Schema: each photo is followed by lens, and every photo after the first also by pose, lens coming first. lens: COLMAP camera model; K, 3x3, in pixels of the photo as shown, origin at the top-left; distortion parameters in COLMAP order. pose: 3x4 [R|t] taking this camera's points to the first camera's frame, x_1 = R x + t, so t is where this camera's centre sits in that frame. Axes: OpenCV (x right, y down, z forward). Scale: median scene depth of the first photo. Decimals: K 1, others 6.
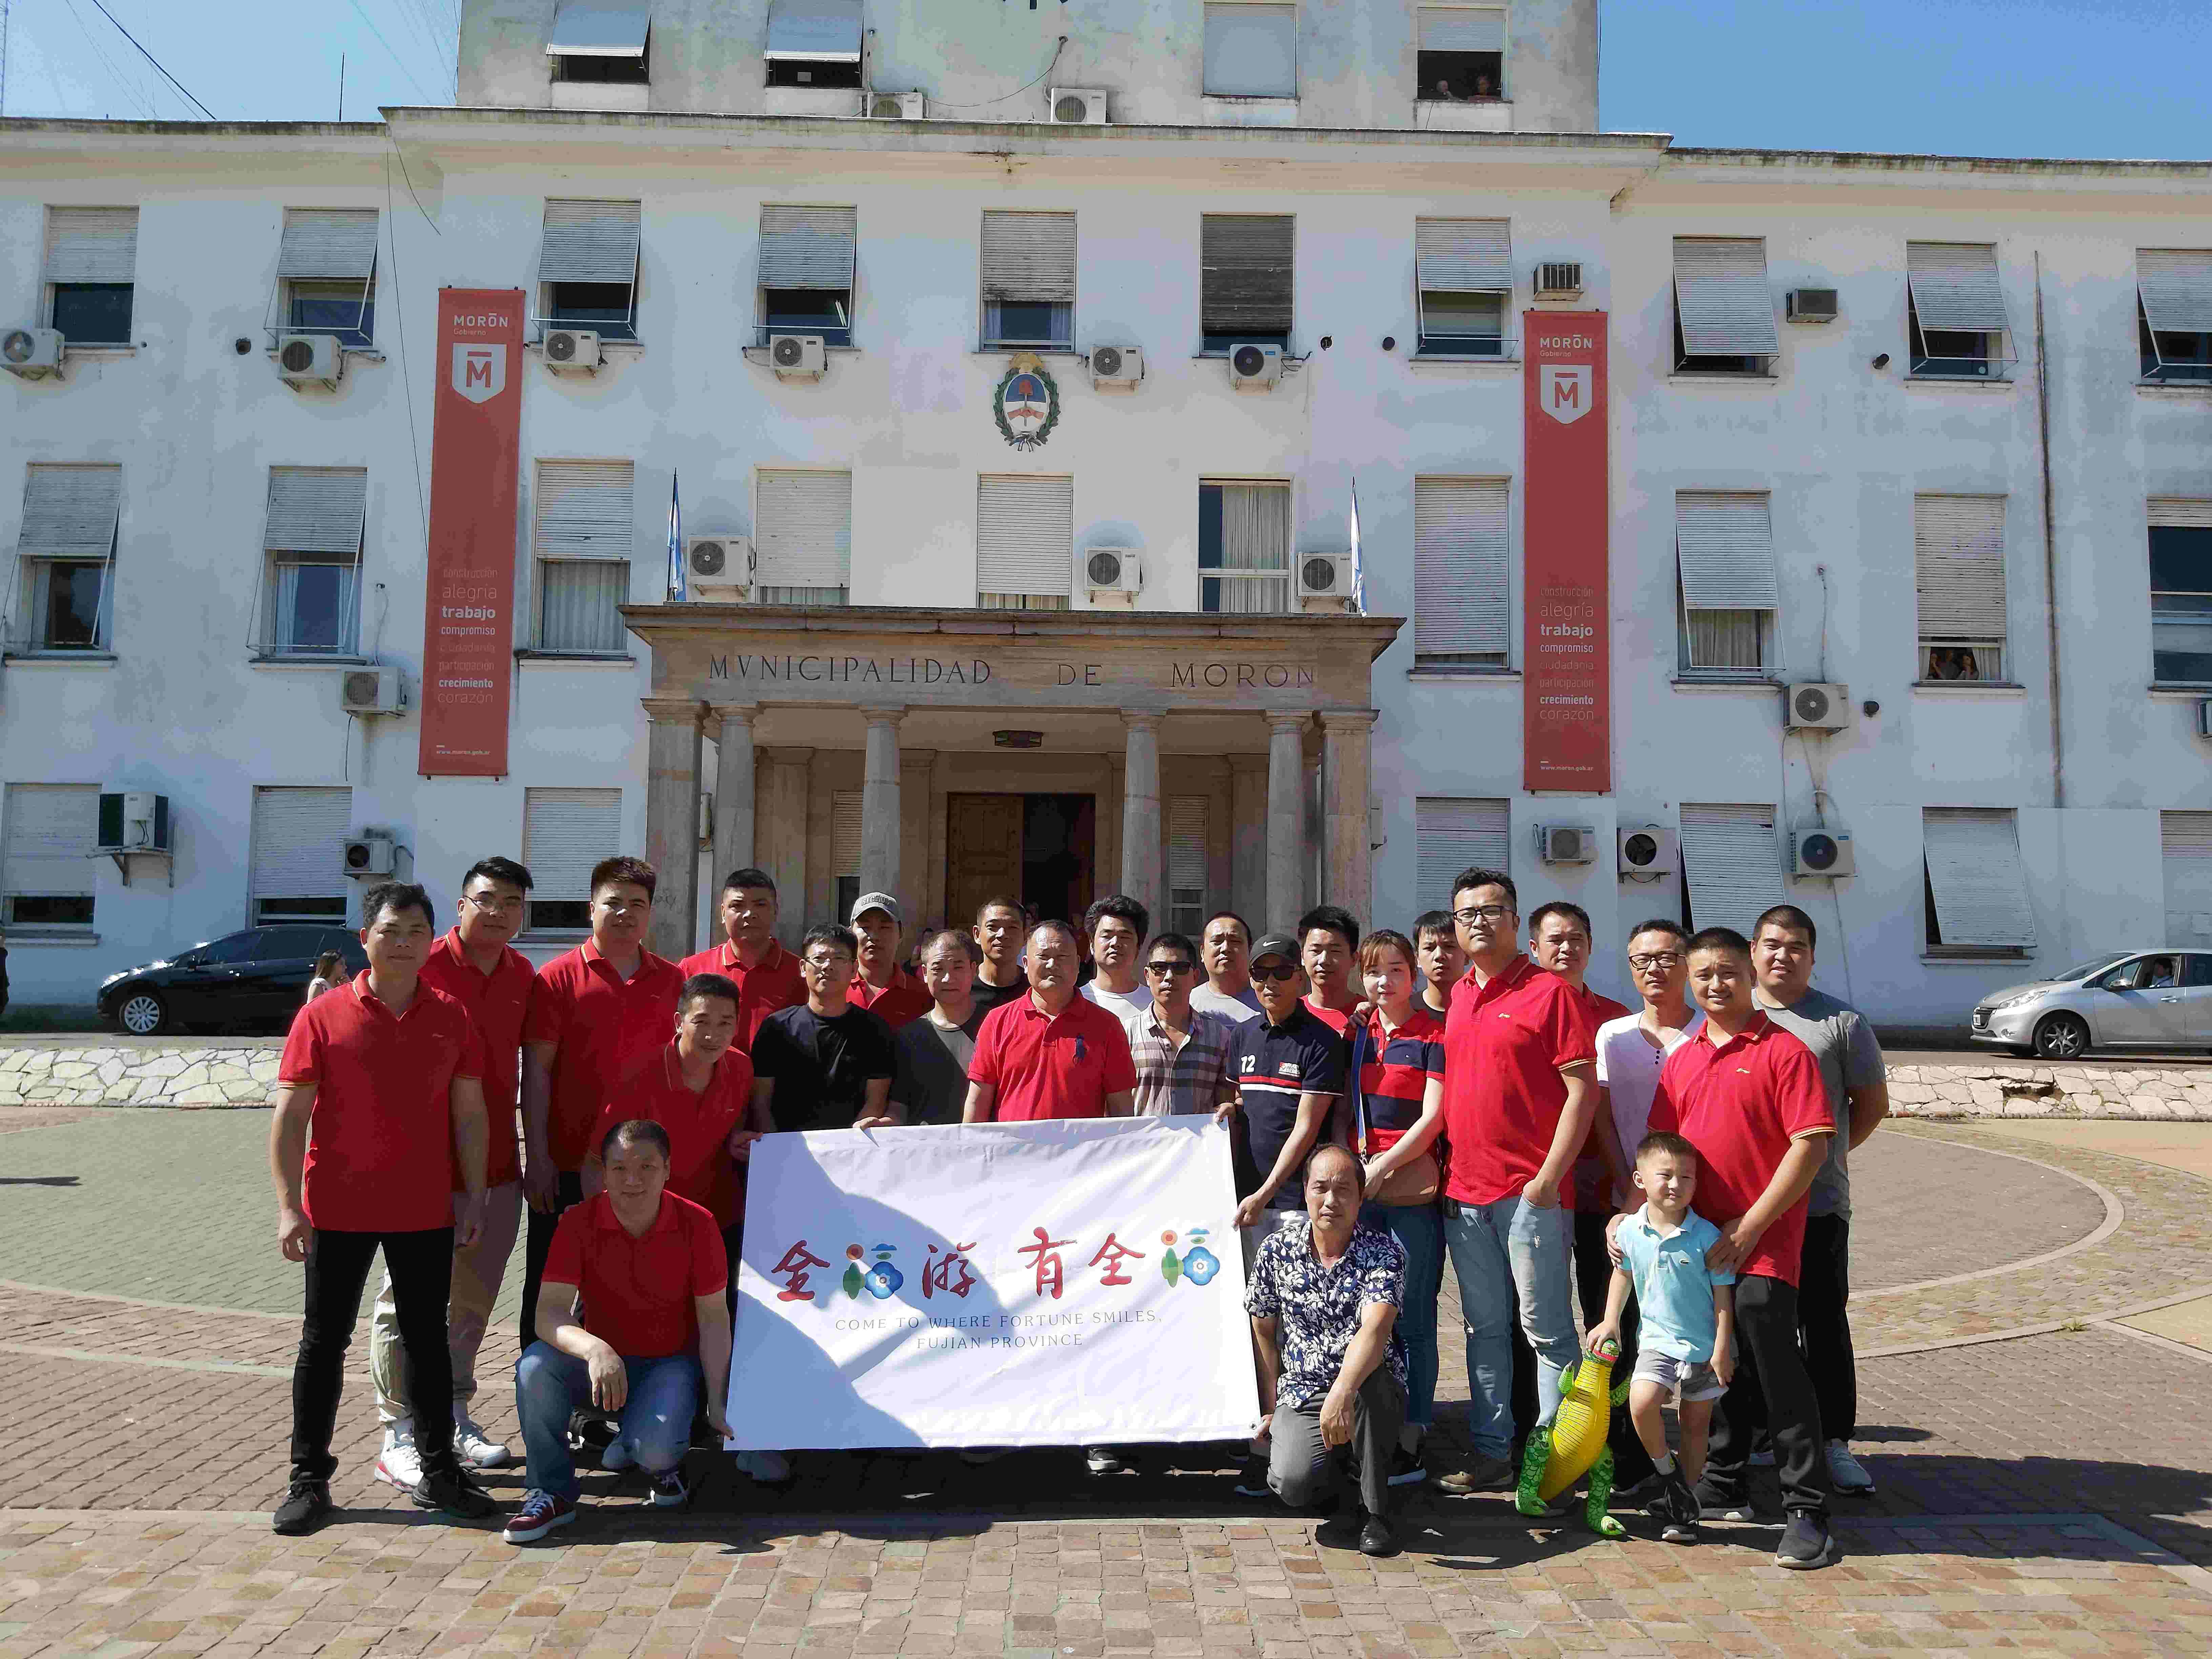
lens RADIAL K [[1699.6, 0, 1102.4], [0, 1699.6, 819.8], [0, 0, 1]] dist [0.081220, -0.155119]
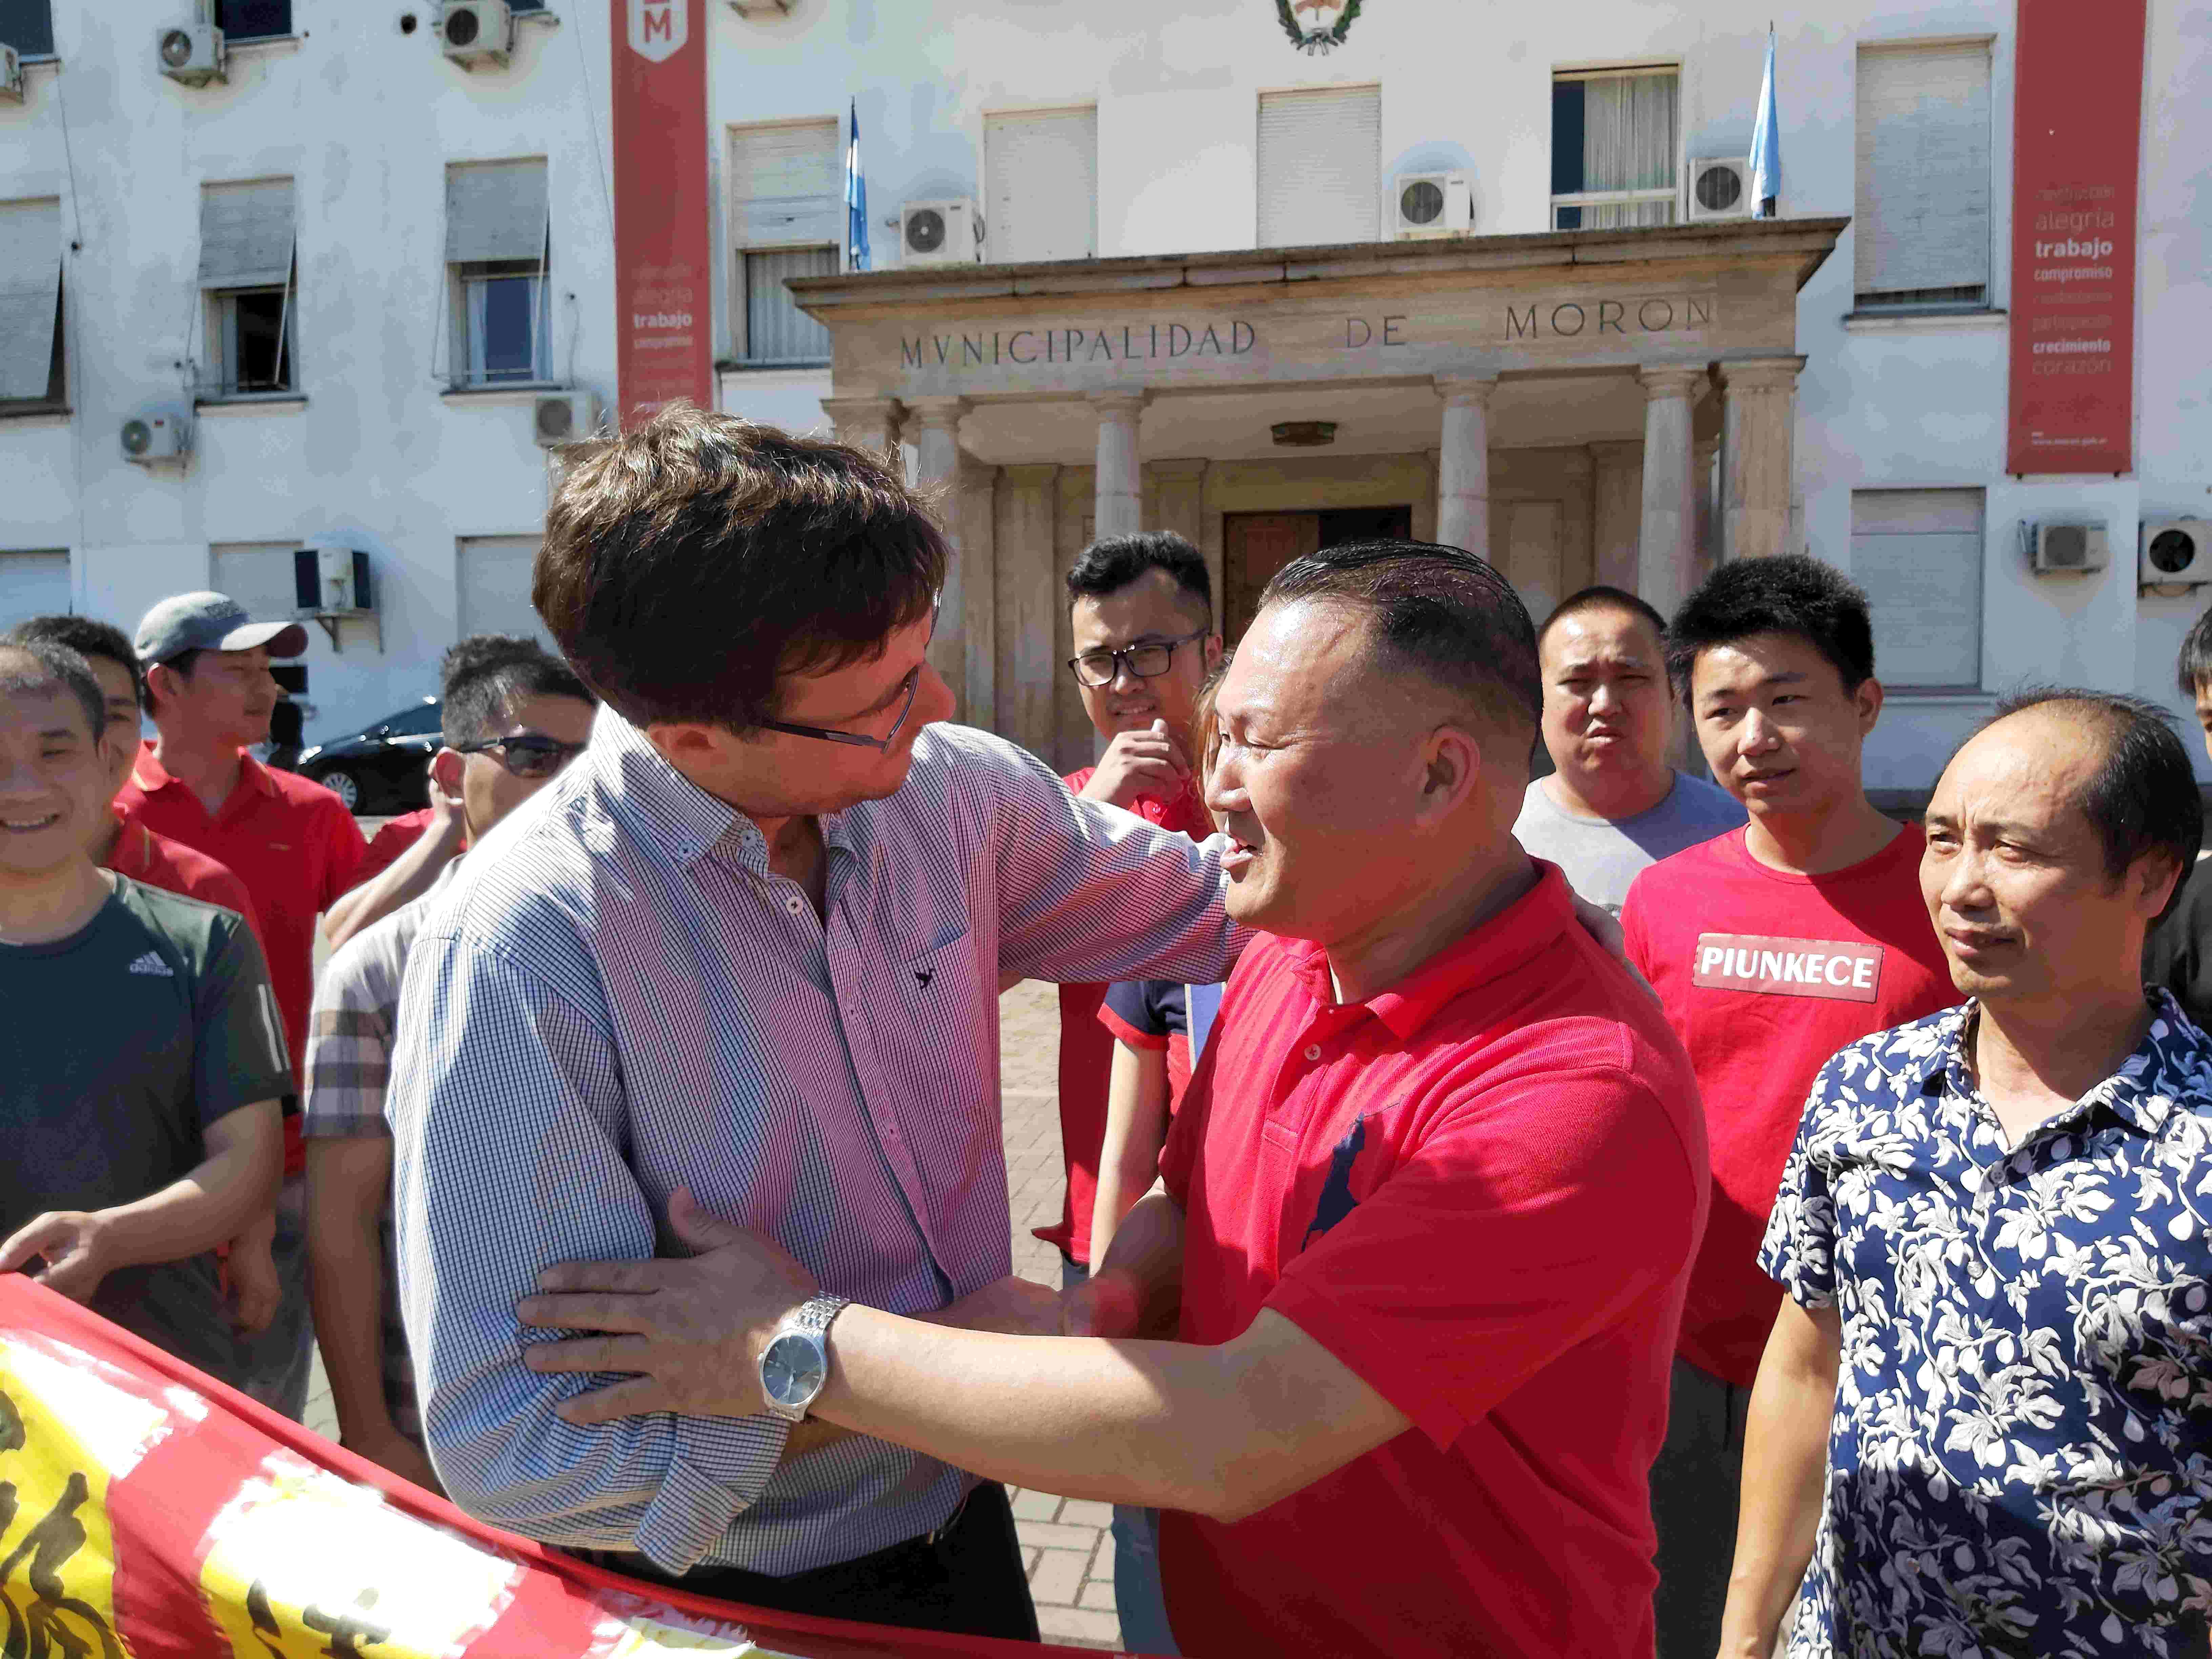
lens RADIAL K [[1717.3, 0, 1101.2], [0, 1717.3, 819.6], [0, 0, 1]] dist [0.065361, -0.136135]
pose [[0.977705, -0.005697, -0.209907, 0.021052], [0.035463, 0.989753, 0.138314, 0.013203], [0.206969, -0.142674, 0.967889, 0.178052]]
